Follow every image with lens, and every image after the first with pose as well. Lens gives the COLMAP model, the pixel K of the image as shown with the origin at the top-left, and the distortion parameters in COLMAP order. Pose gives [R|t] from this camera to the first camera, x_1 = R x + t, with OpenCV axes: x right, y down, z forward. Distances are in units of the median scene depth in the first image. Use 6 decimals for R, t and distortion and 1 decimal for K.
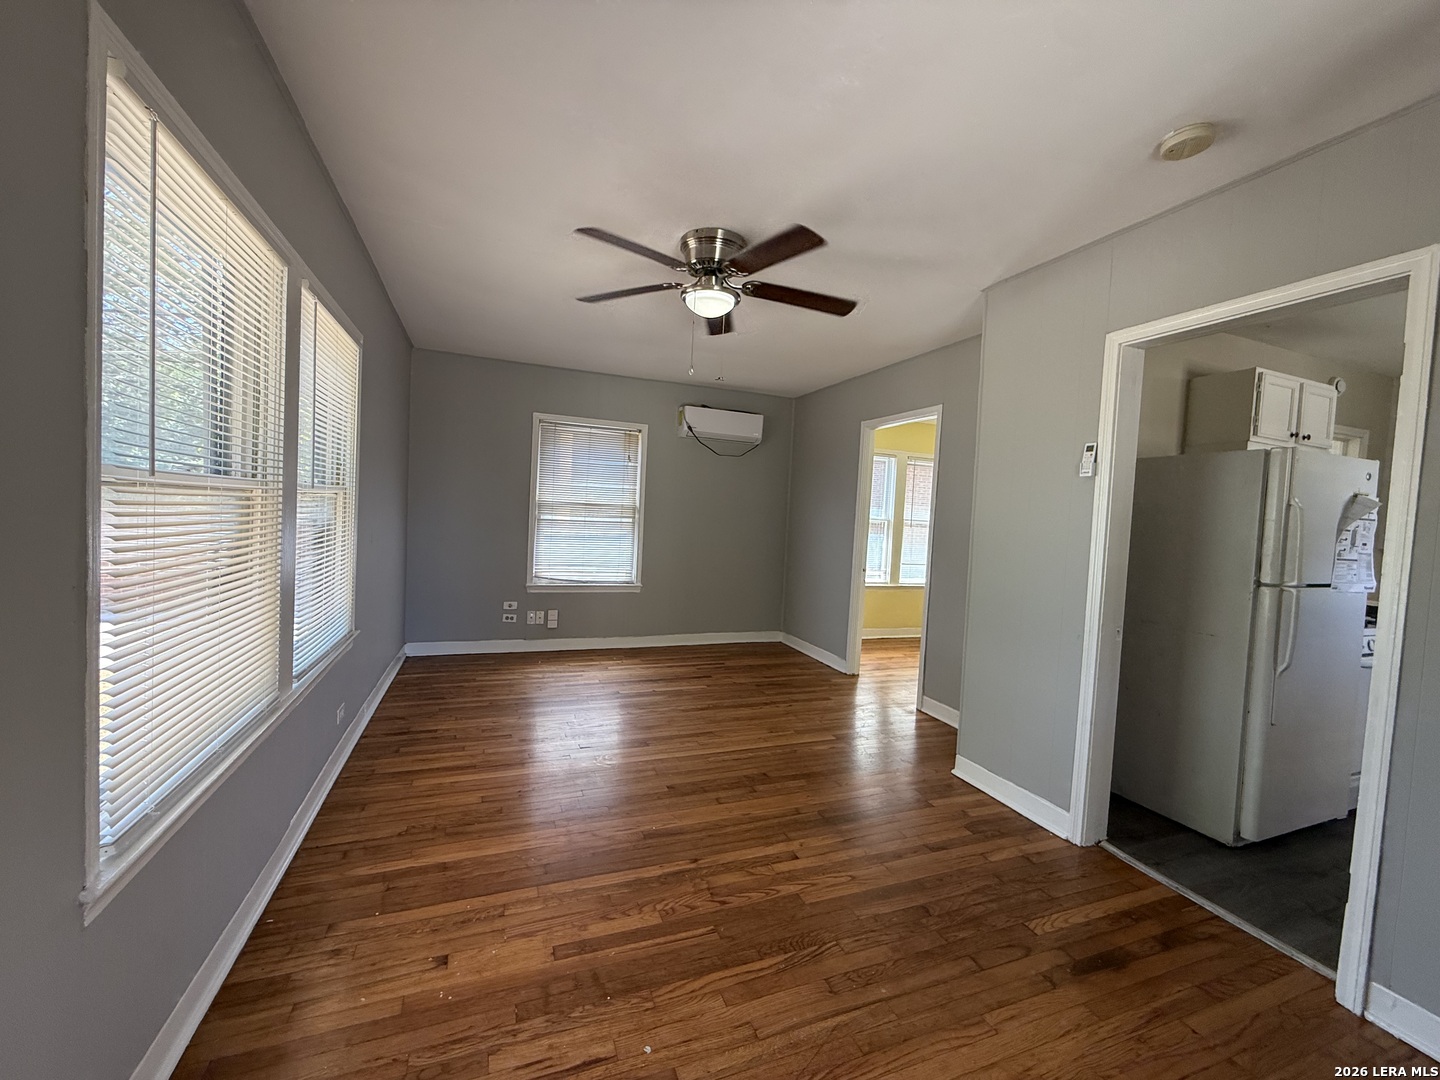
lens RADIAL K [[575.0, 0, 715.4], [0, 575.0, 537.1], [0, 0, 1]] dist [-0.001611, 0.000541]
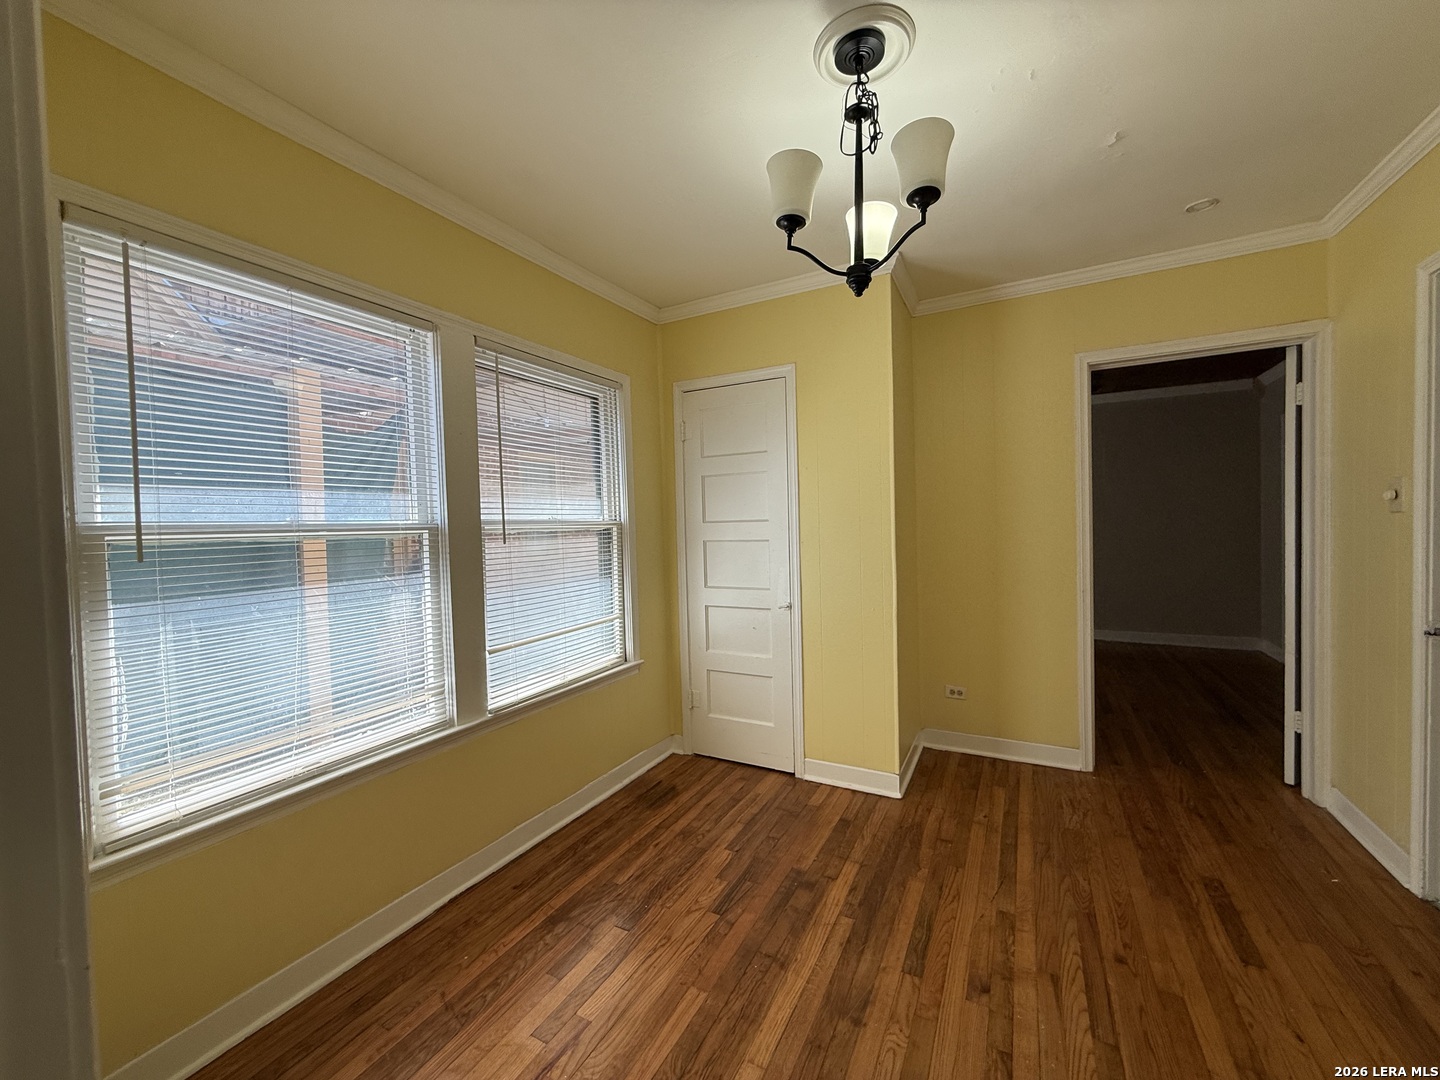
lens RADIAL K [[568.1, 0, 724.5], [0, 568.1, 539.7], [0, 0, 1]] dist [0.000201, 0.000231]
pose [[0.755709, -0.087546, 0.649030, 0.410625], [0.094804, 0.995210, 0.023854, -0.030267], [-0.648009, 0.043504, 0.760389, 1.231325]]
